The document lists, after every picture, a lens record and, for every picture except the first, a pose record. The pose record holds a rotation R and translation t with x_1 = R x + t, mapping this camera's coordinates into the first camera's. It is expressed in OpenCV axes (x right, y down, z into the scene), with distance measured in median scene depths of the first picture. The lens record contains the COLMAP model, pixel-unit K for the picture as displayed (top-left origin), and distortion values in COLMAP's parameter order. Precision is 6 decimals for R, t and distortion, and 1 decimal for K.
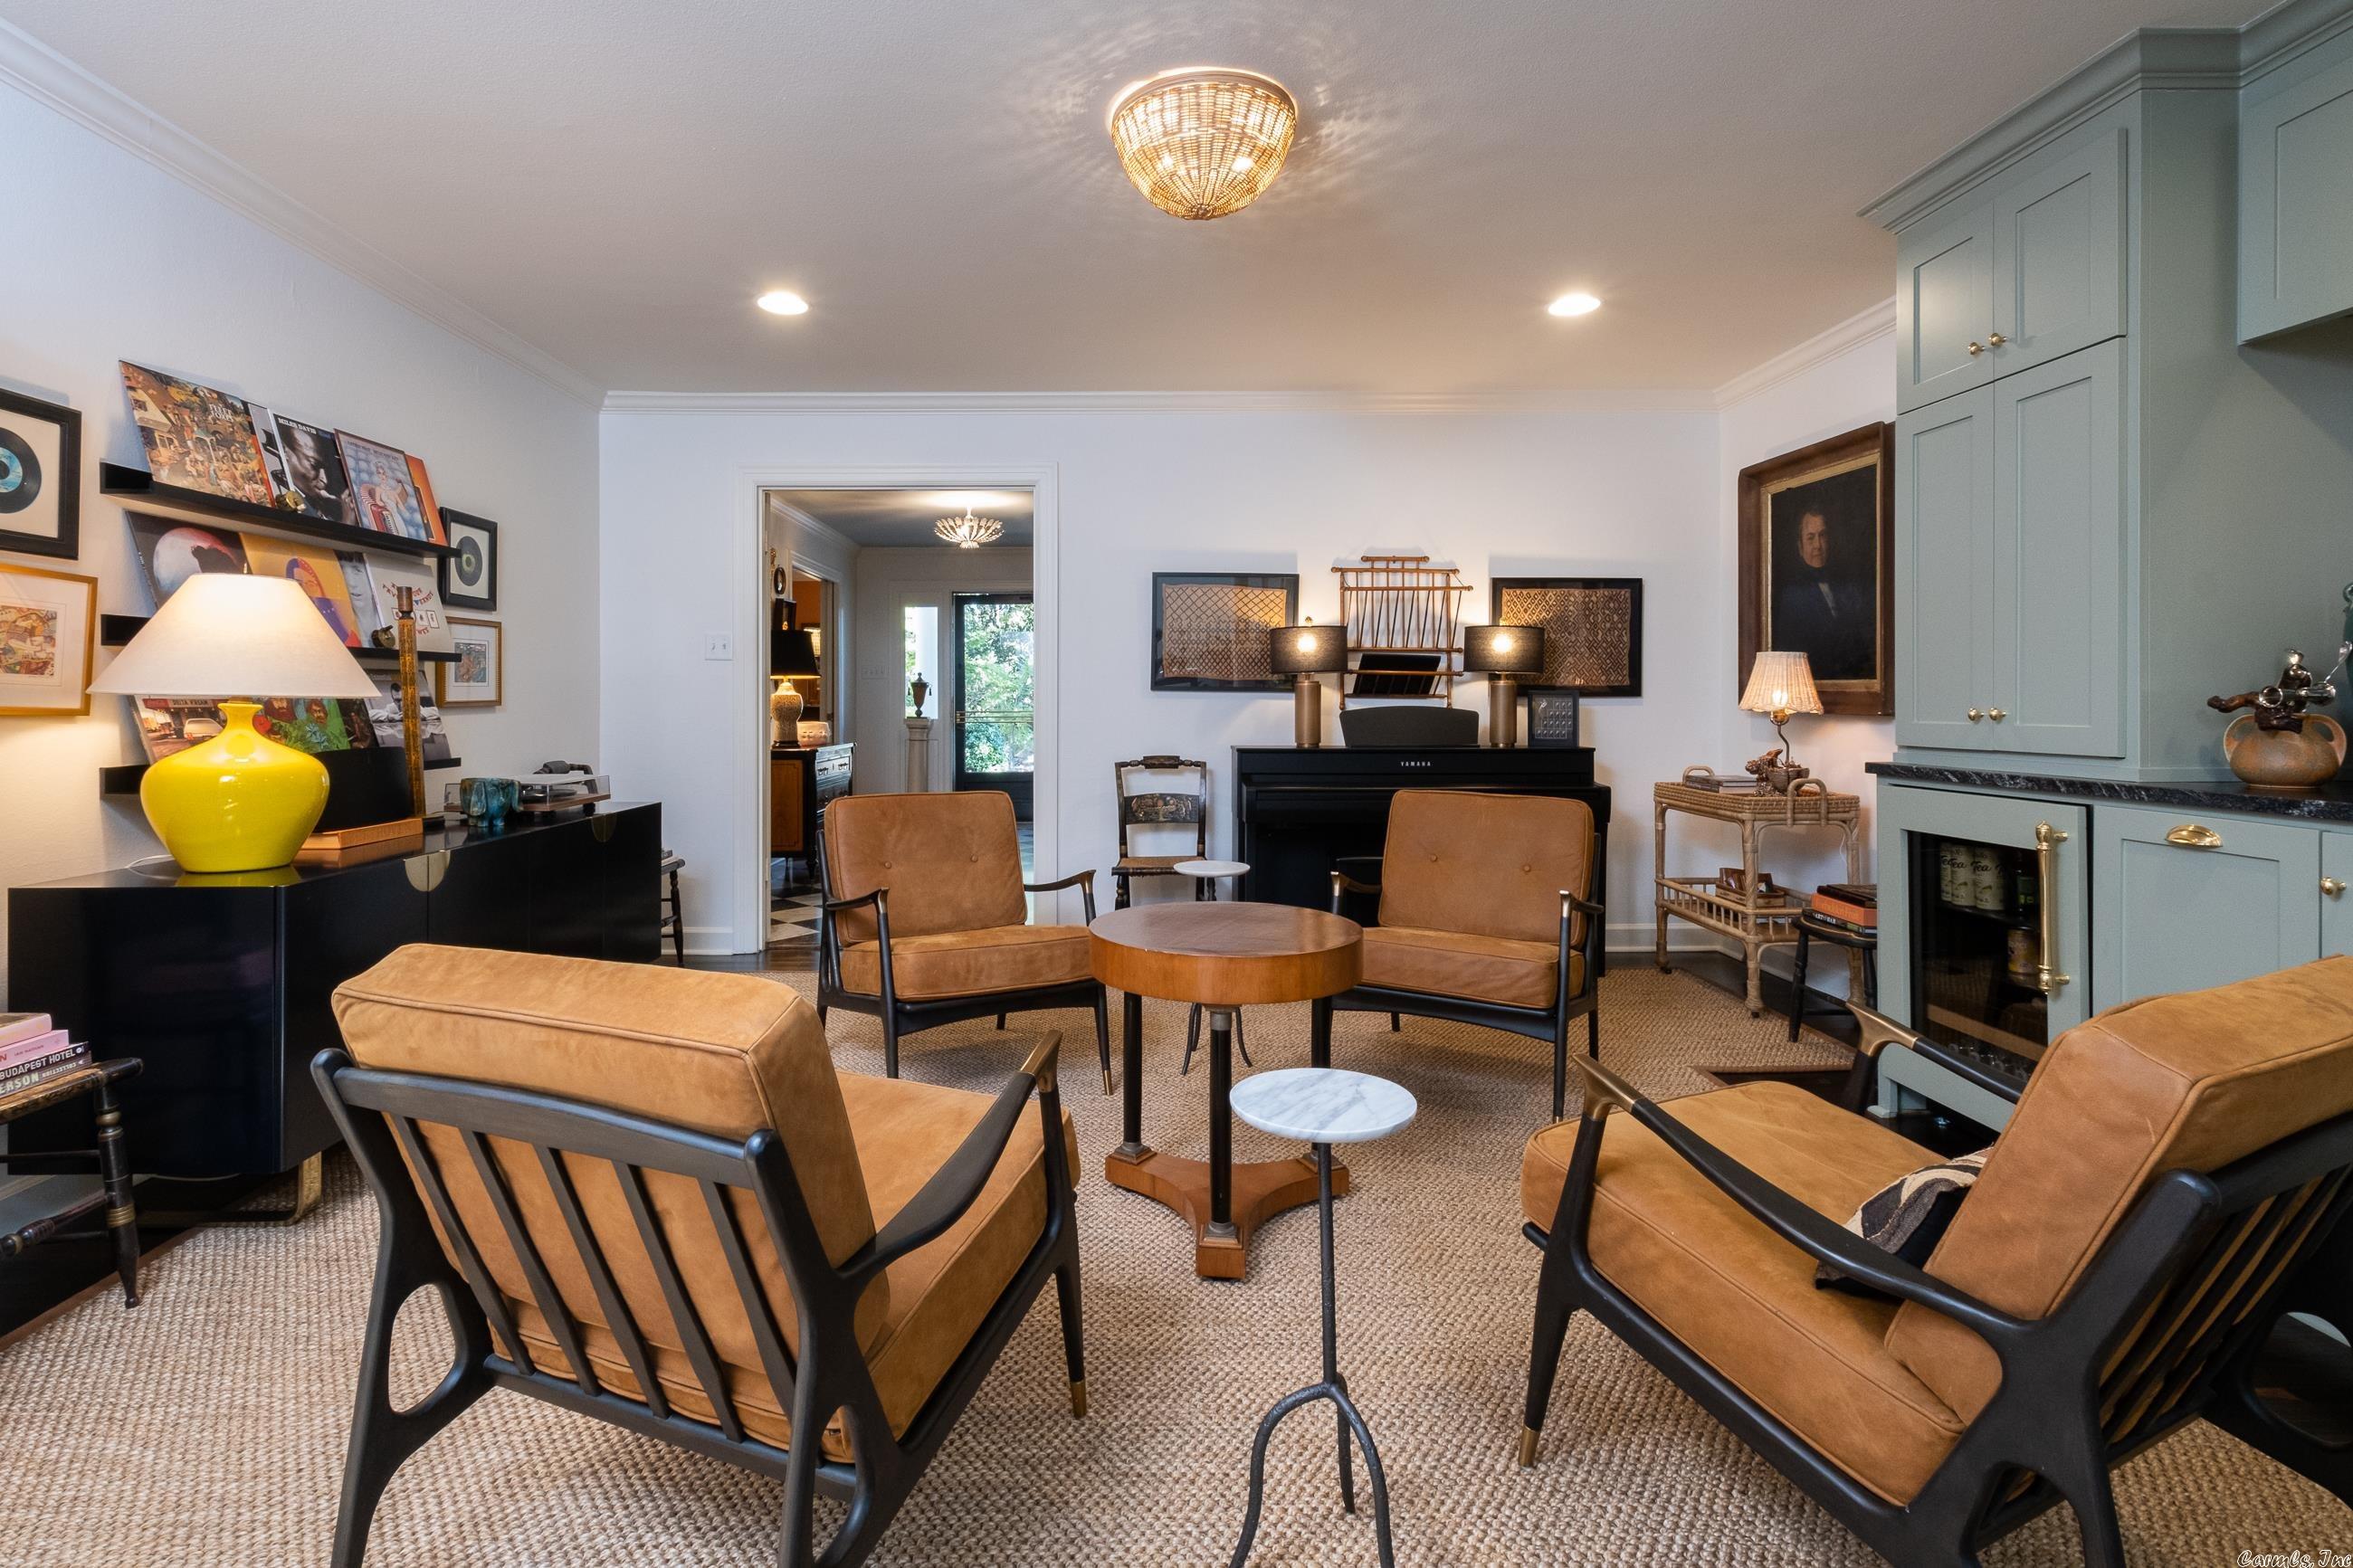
lens RADIAL K [[1074.1, 0, 1096.3], [0, 1074.1, 694.5], [0, 0, 1]] dist [-0.000924, 0.001526]
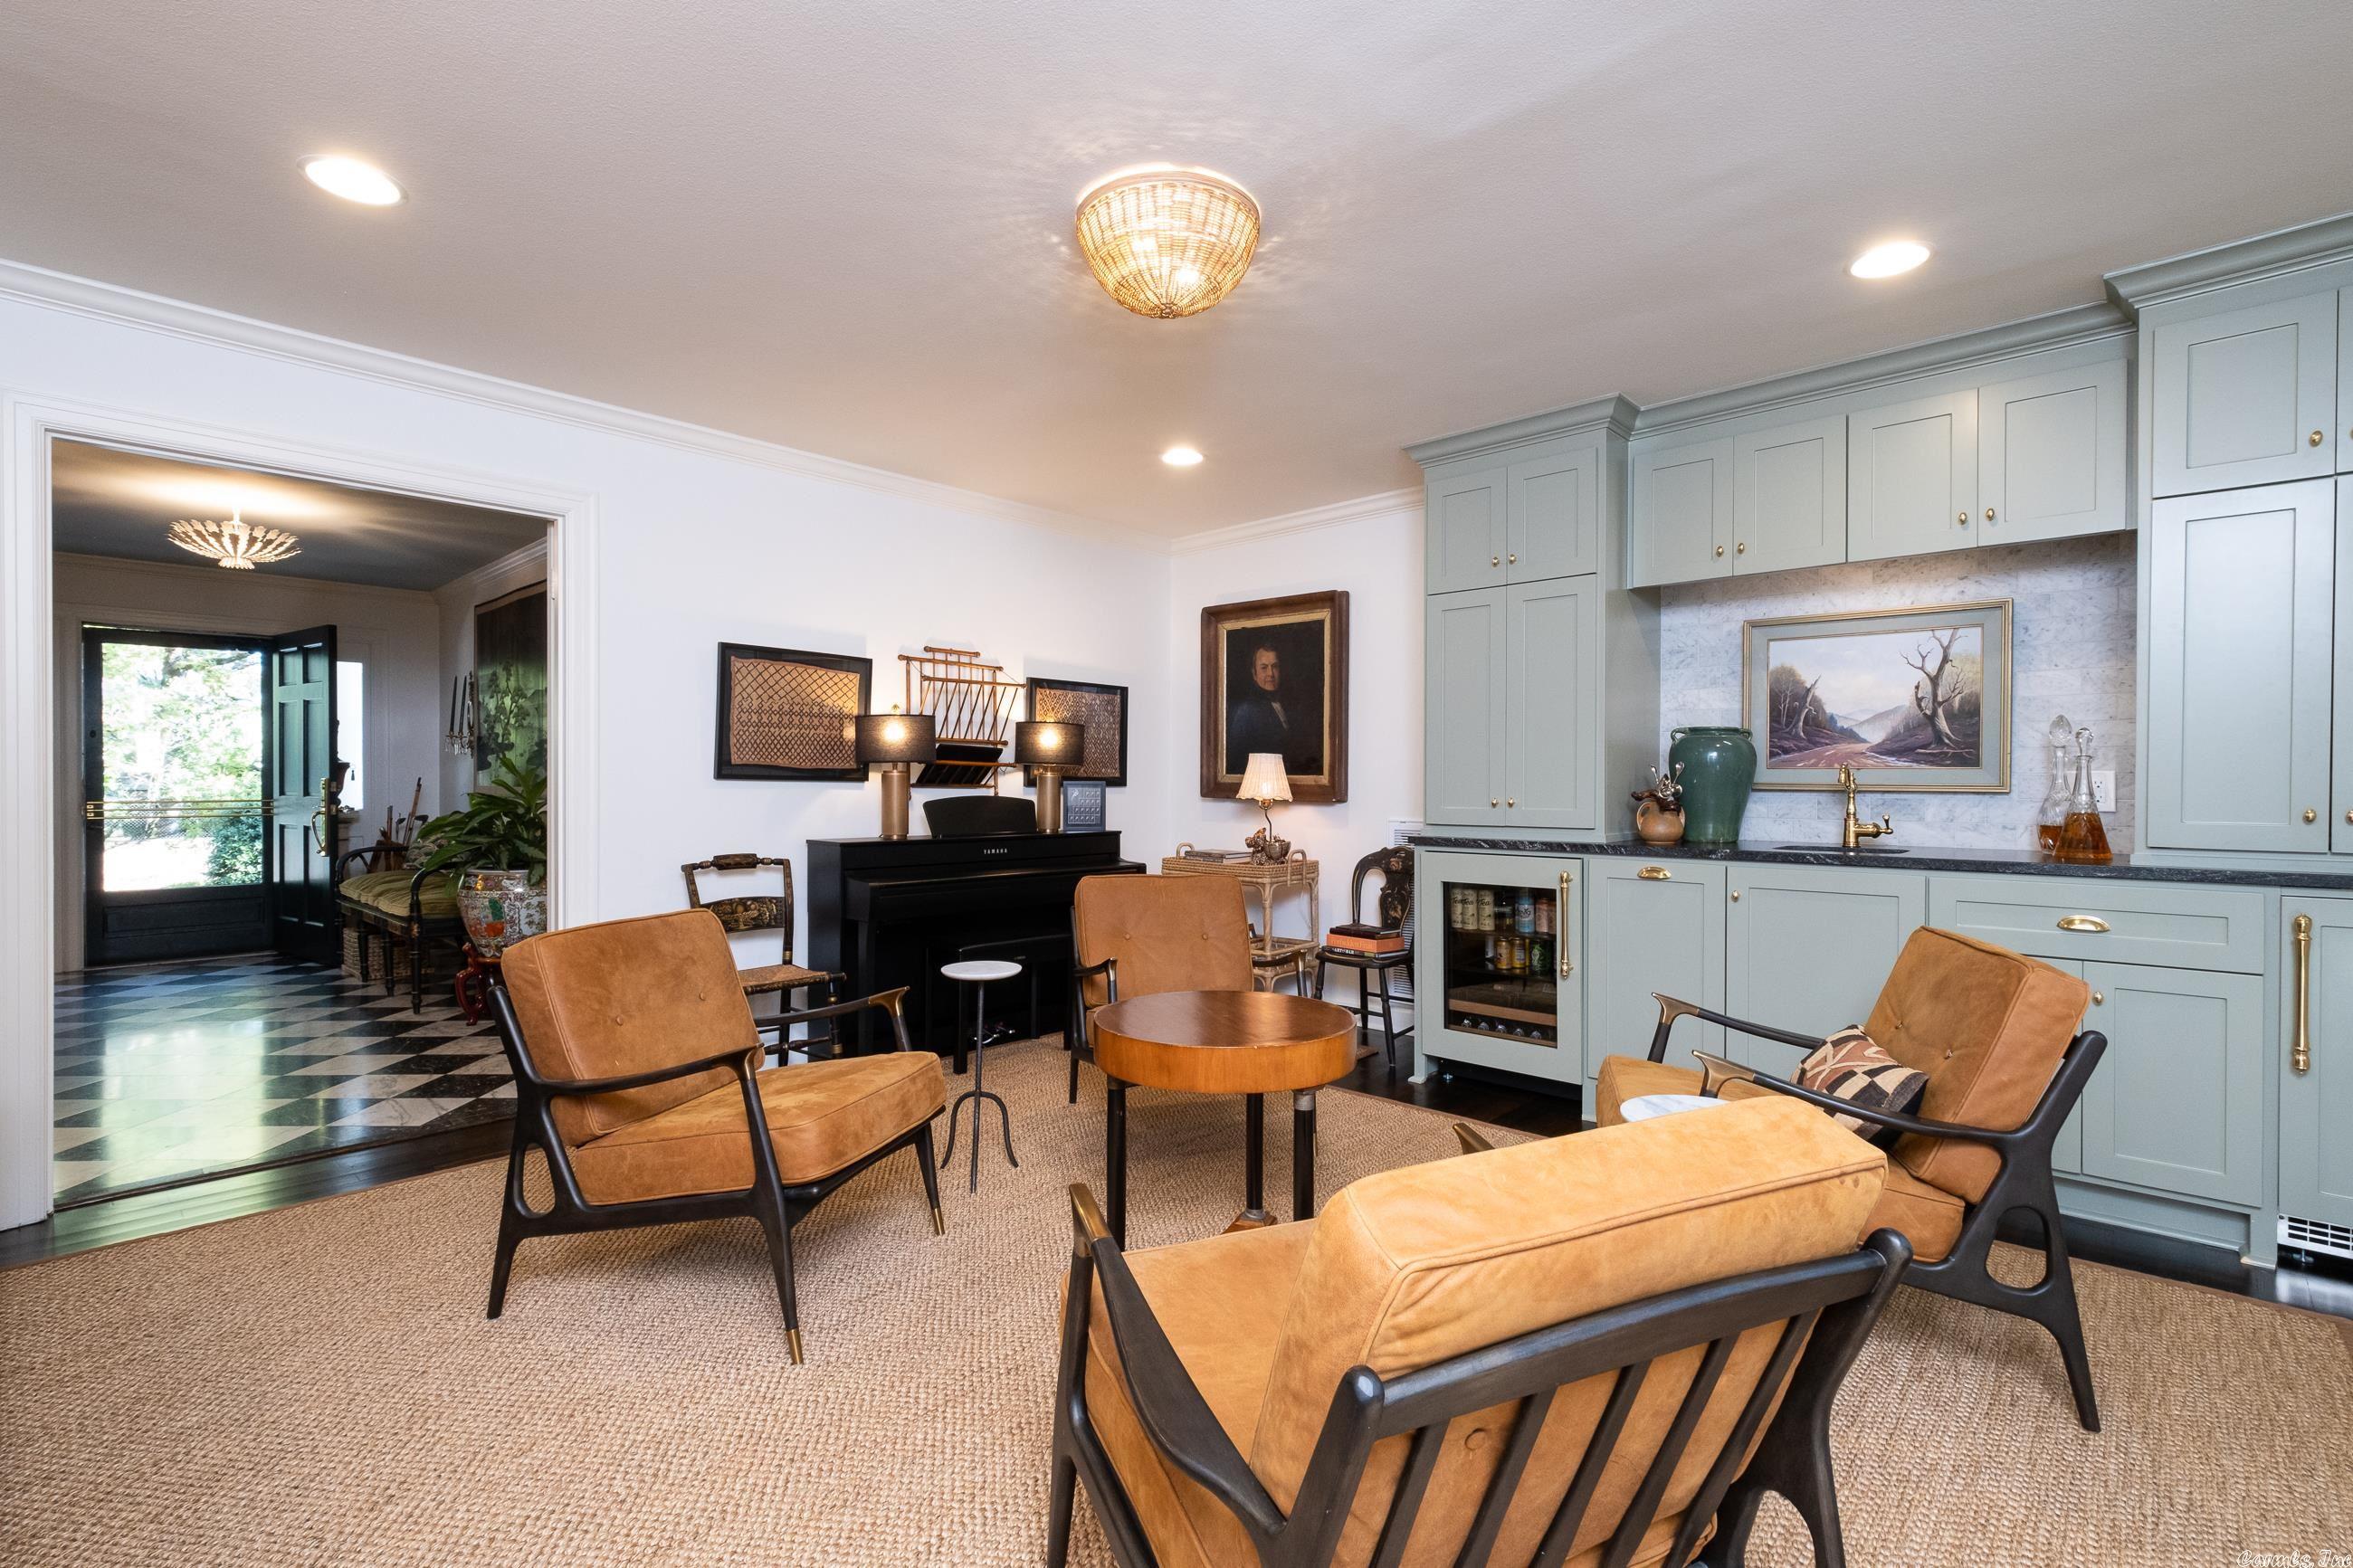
lens RADIAL K [[1074.1, 0, 1104.4], [0, 1074.1, 776.5], [0, 0, 1]] dist [-0.000924, 0.001526]
pose [[0.698271, 0.006068, 0.715807, -0.369257], [-0.006462, 0.999977, -0.002174, -0.006236], [-0.715804, -0.003108, 0.698294, 0.189143]]
